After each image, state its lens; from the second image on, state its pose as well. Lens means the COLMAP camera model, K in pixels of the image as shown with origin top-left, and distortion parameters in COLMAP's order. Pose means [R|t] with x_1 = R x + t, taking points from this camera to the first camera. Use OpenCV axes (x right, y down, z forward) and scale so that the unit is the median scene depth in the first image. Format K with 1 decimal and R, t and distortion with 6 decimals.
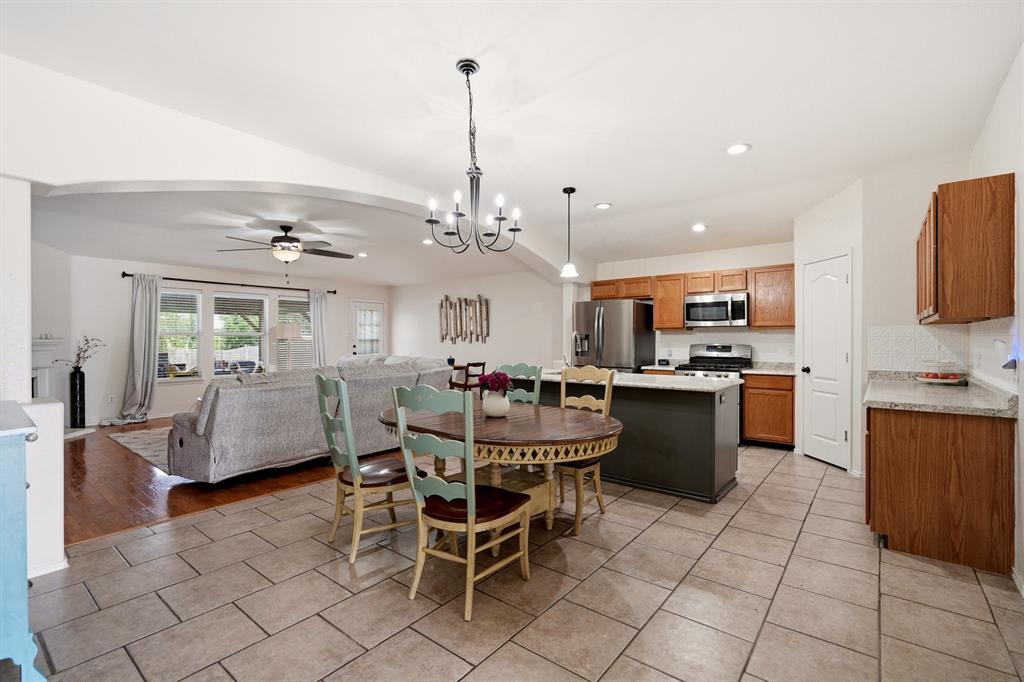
lens RADIAL K [[469.1, 0, 512.2], [0, 469.1, 341.8], [0, 0, 1]] dist [0.021762, 0.000443]
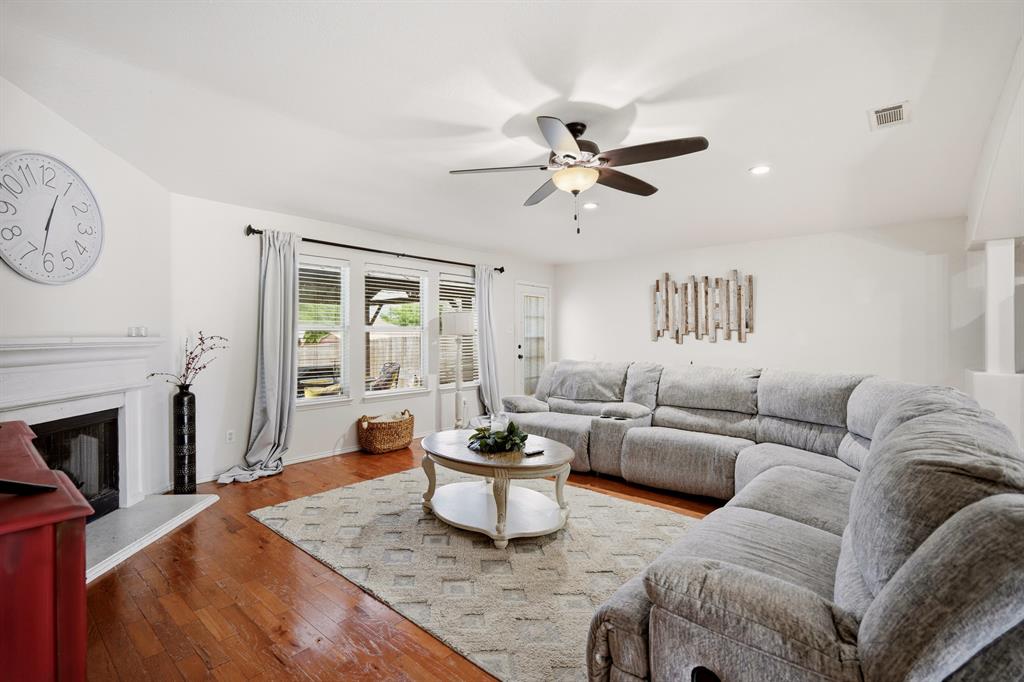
lens RADIAL K [[469.1, 0, 514.9], [0, 469.1, 338.4], [0, 0, 1]] dist [0.021762, 0.000443]
pose [[0.999646, 0.000364, -0.026616, -0.497093], [-0.000394, 0.999999, -0.001107, -0.003355], [0.026616, 0.001117, 0.999645, 0.438479]]
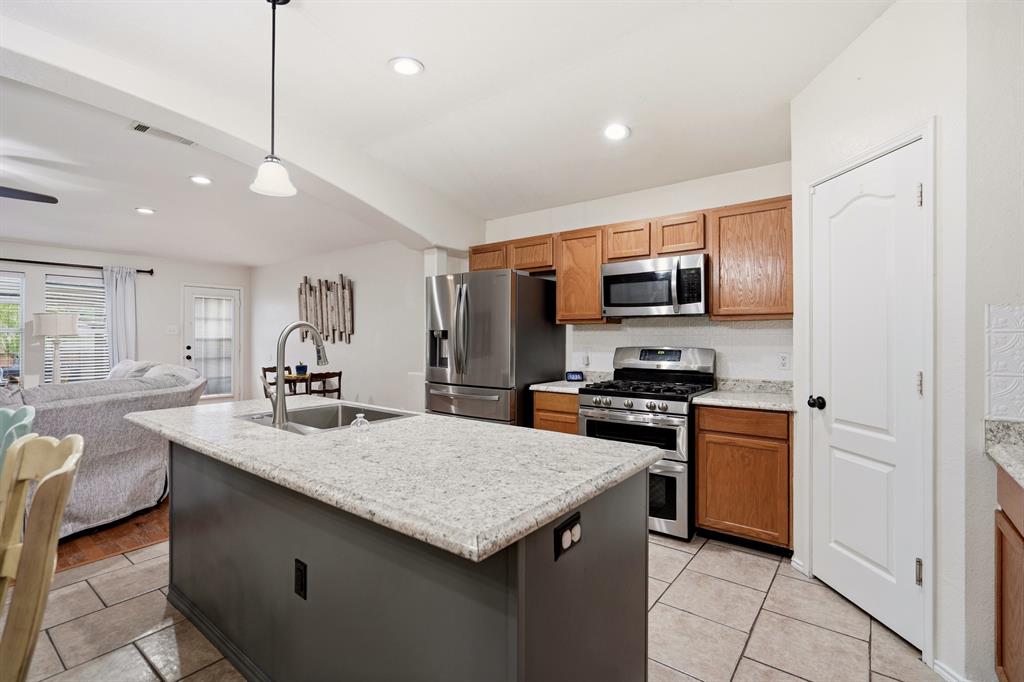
lens RADIAL K [[469.1, 0, 507.0], [0, 469.1, 339.4], [0, 0, 1]] dist [0.021762, 0.000443]
pose [[0.999997, -0.000517, 0.002481, 0.238202], [0.000518, 1.000000, -0.000216, -0.004279], [-0.002481, 0.000217, 0.999997, 0.405631]]
